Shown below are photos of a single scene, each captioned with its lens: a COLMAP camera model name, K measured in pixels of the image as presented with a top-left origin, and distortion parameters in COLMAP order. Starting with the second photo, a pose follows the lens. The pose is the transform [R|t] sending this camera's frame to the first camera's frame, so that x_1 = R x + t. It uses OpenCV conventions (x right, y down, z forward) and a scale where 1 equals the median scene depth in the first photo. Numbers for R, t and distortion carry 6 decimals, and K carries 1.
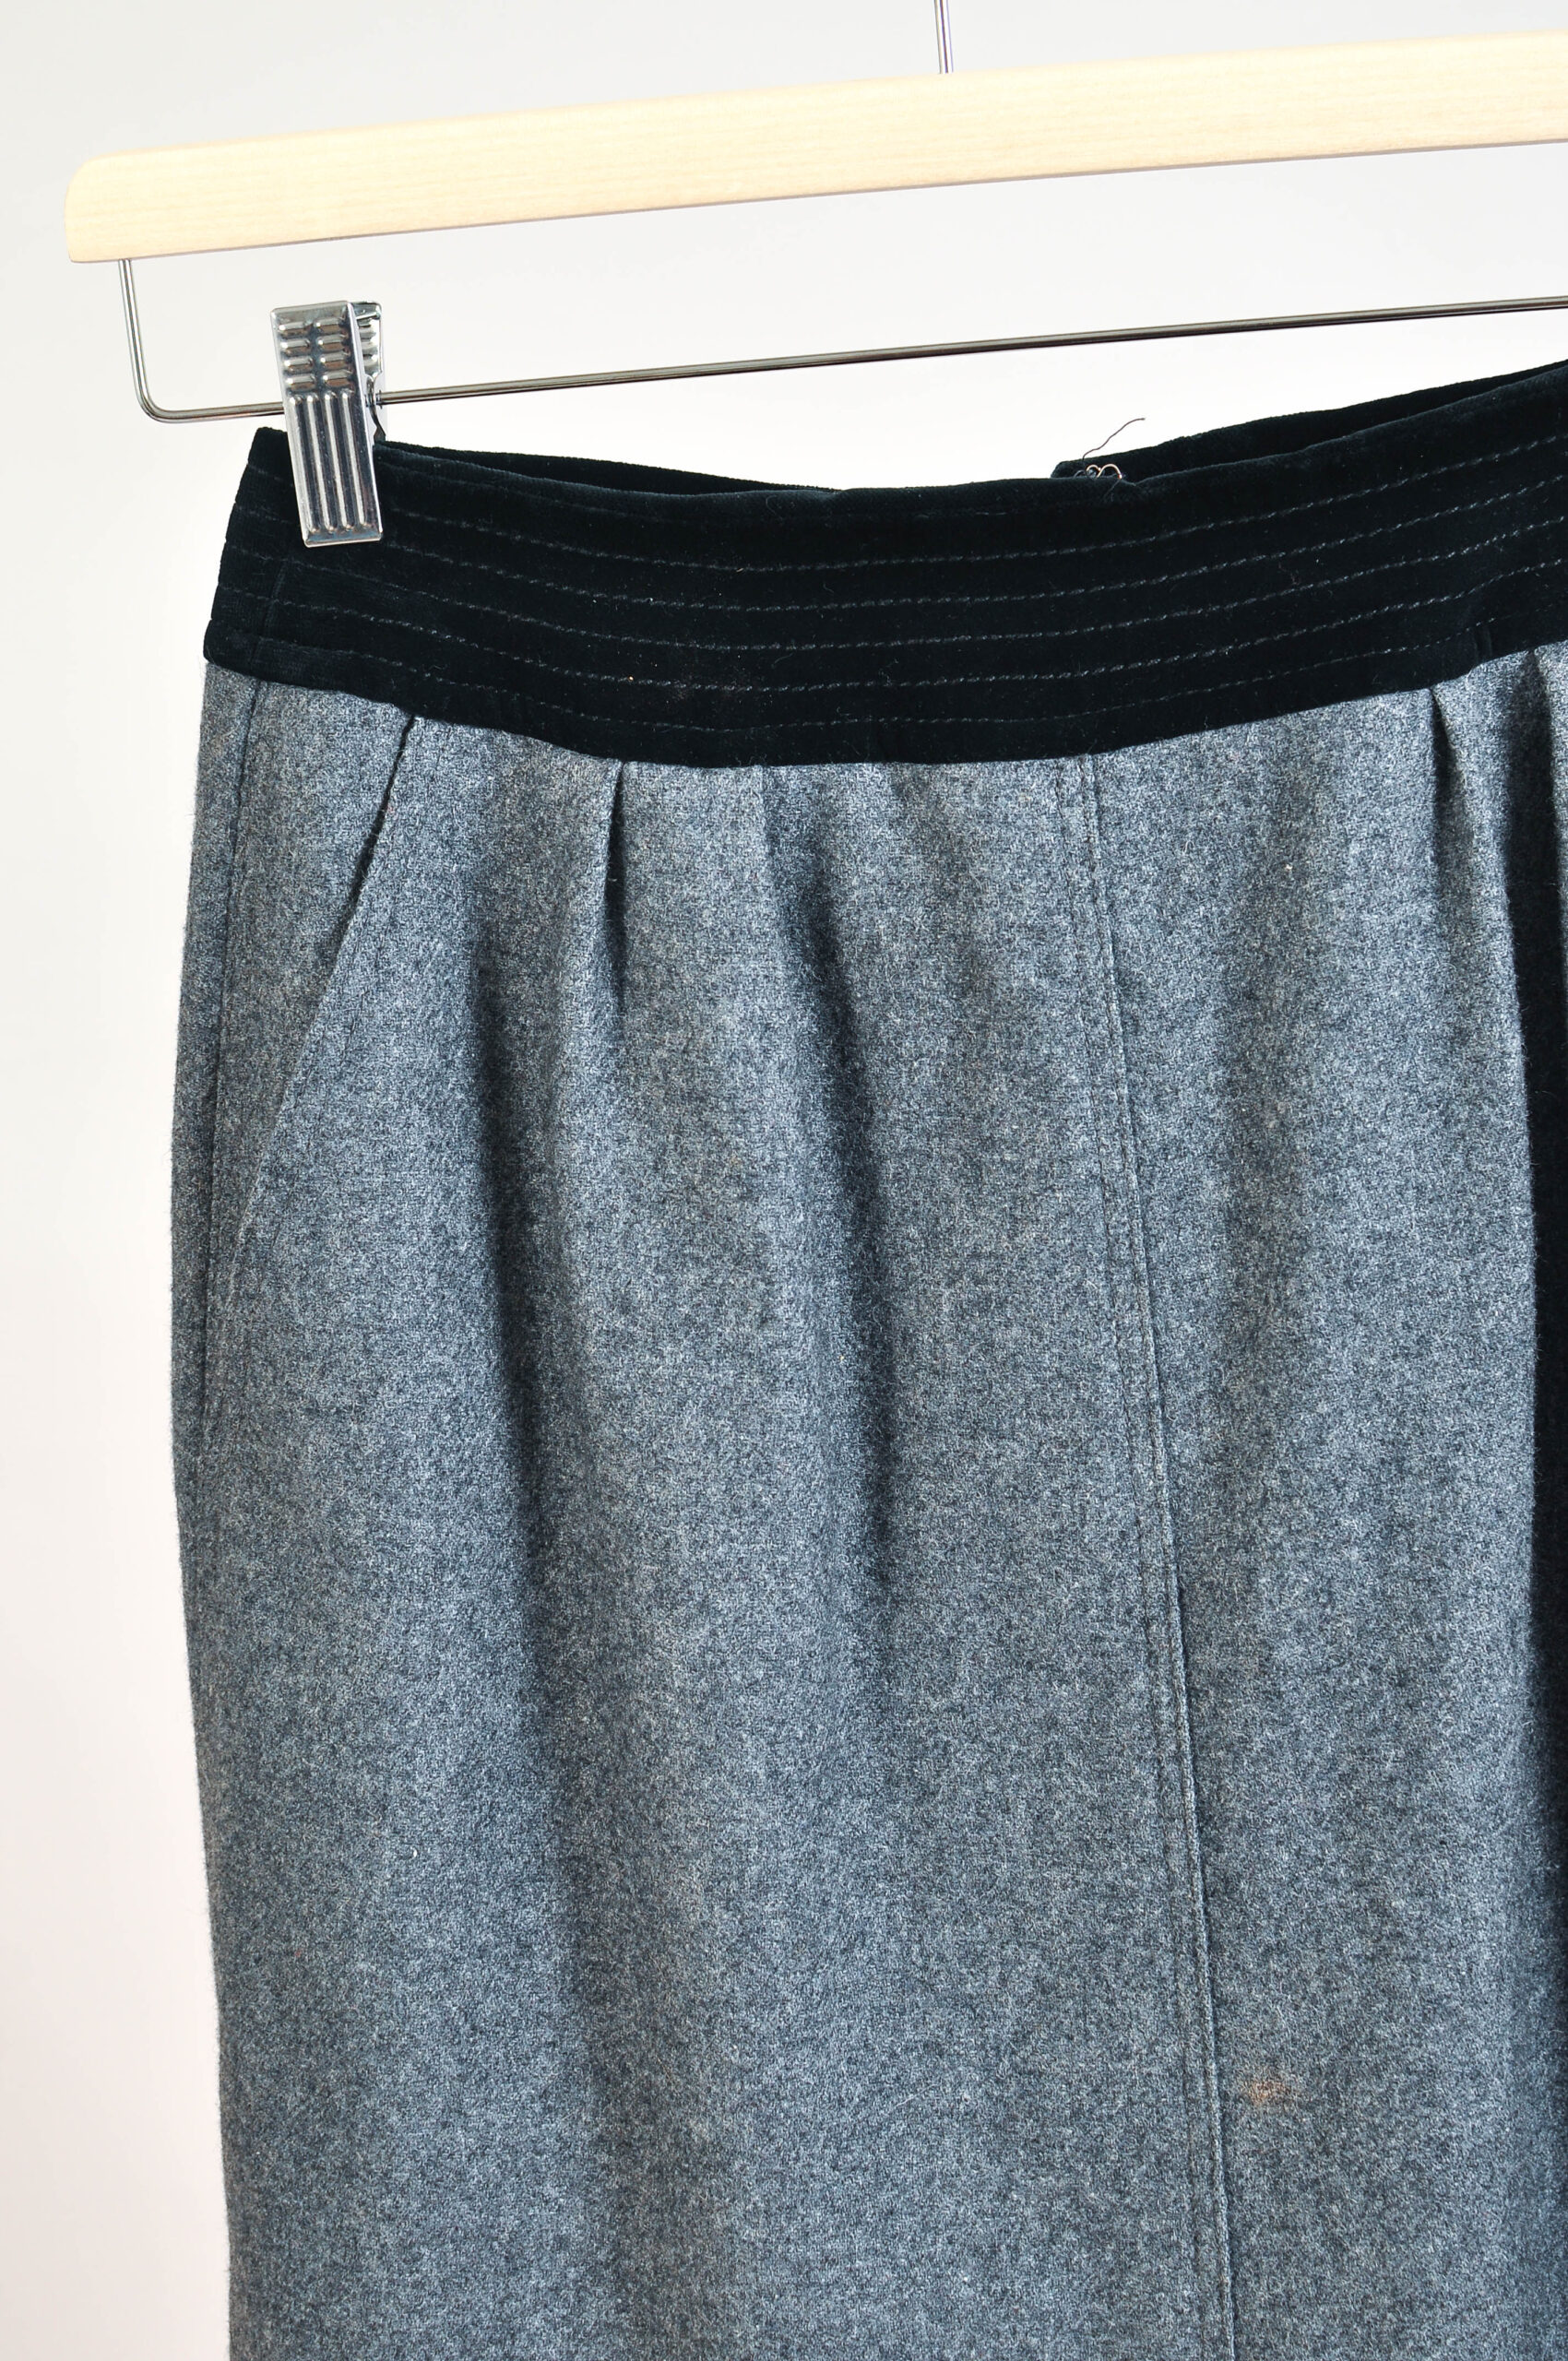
lens RADIAL K [[3597.9, 0, 789.6], [0, 3597.9, 1187.2], [0, 0, 1]] dist [-0.180928, 0.000000]
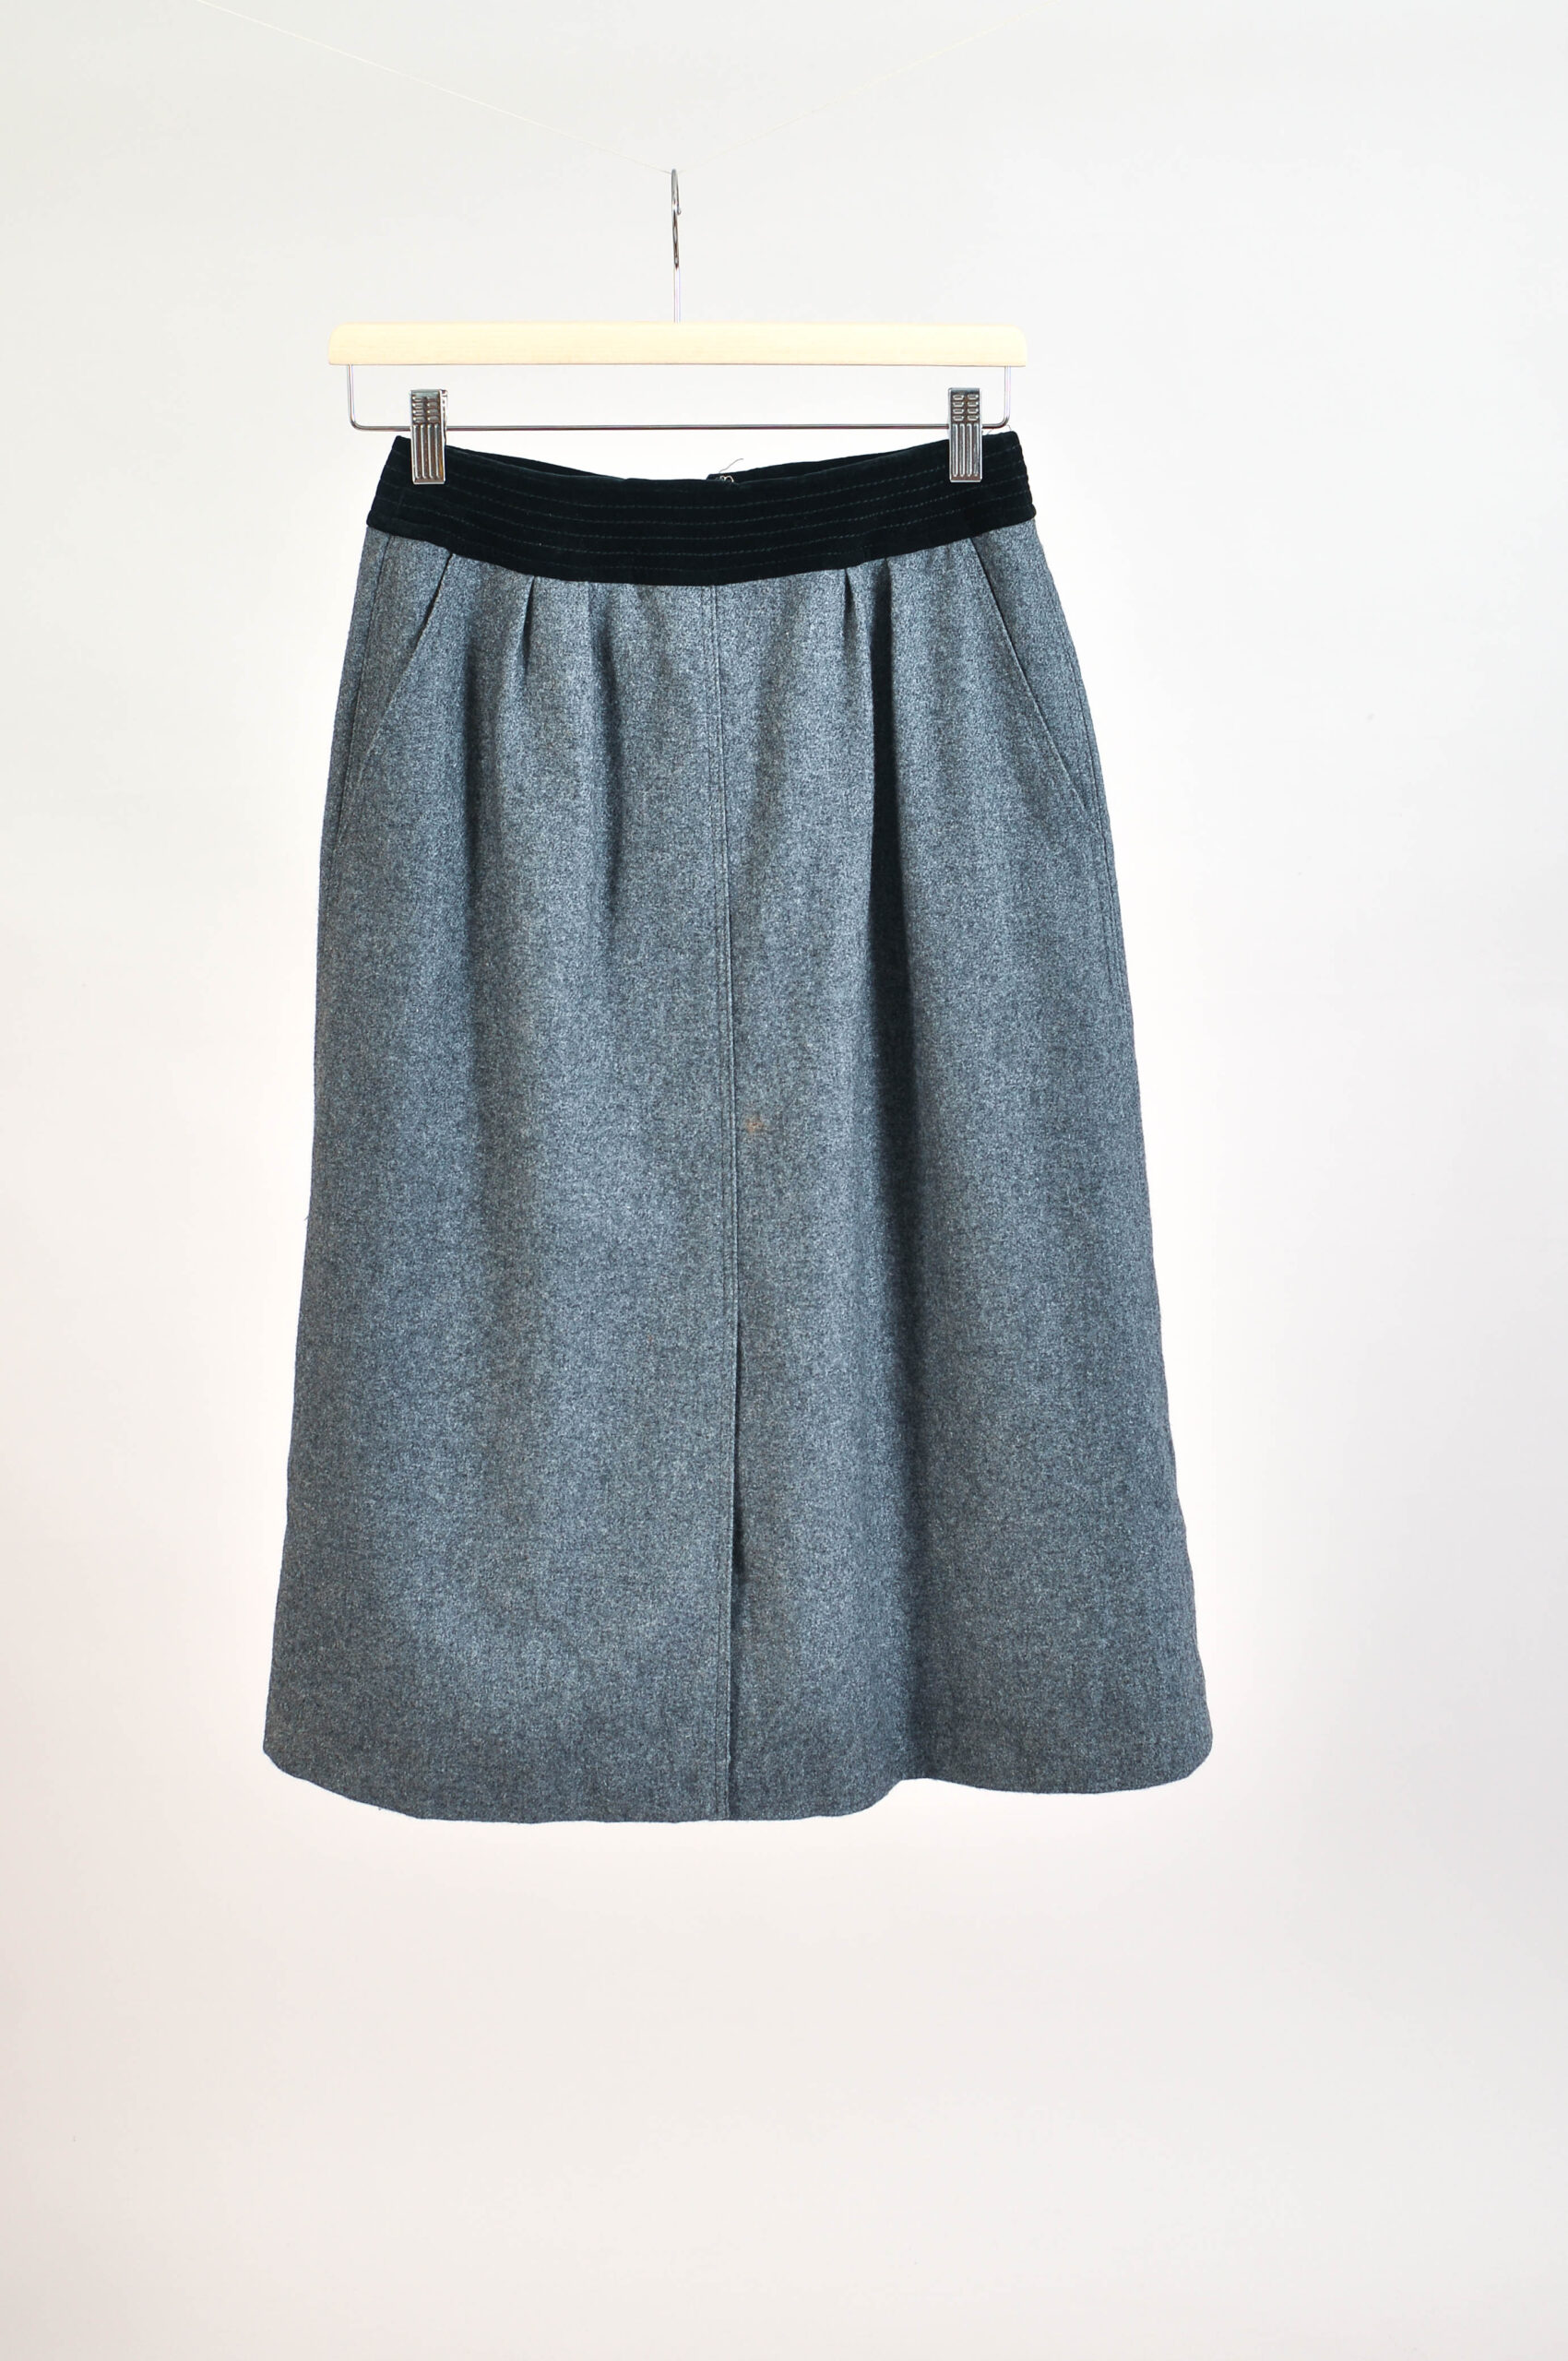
lens RADIAL K [[3597.9, 0, 786.8], [0, 3597.9, 1174.3], [0, 0, 1]] dist [-0.180928, 0.000000]
pose [[0.990989, 0.057242, 0.121098, -0.151292], [-0.056760, 0.998360, -0.007434, 0.315133], [-0.121325, 0.000494, 0.992613, -1.554292]]
